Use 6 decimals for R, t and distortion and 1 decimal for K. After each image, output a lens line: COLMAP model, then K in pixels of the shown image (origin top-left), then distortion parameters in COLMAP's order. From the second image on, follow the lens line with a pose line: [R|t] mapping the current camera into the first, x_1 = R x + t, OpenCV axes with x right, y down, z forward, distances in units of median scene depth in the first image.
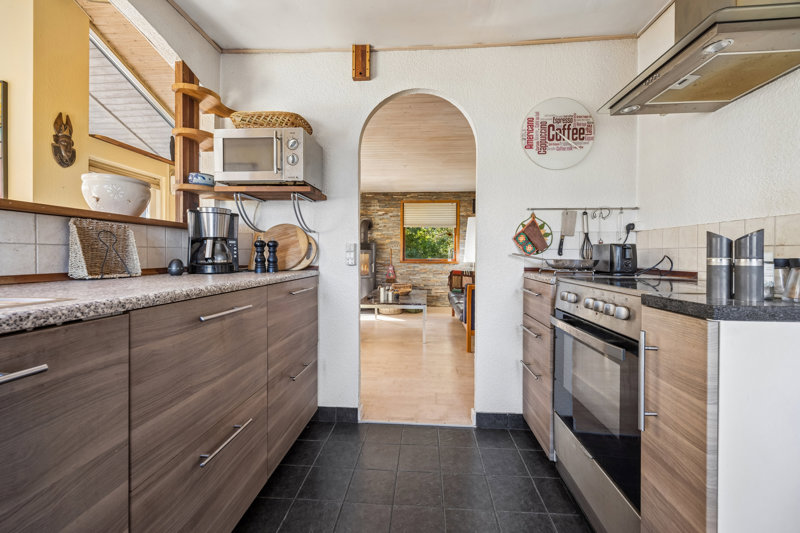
lens RADIAL K [[322.3, 0, 399.7], [0, 322.3, 258.8], [0, 0, 1]] dist [0.000063, -0.000001]
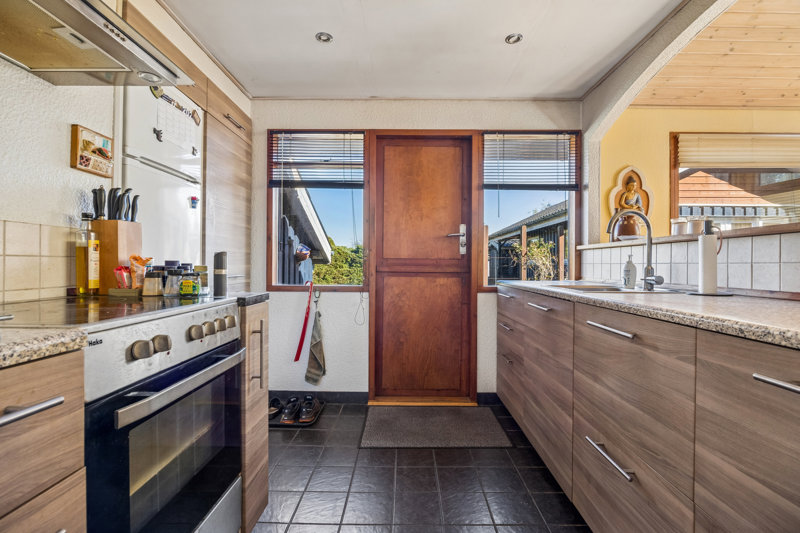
lens RADIAL K [[355.2, 0, 400.8], [0, 355.2, 264.2], [0, 0, 1]] dist [-0.002855, -0.000262]
pose [[-0.998462, -0.011274, -0.054282, 0.170779], [-0.011615, 0.999915, 0.005960, -0.035206], [0.054210, 0.006582, -0.998508, 1.977946]]
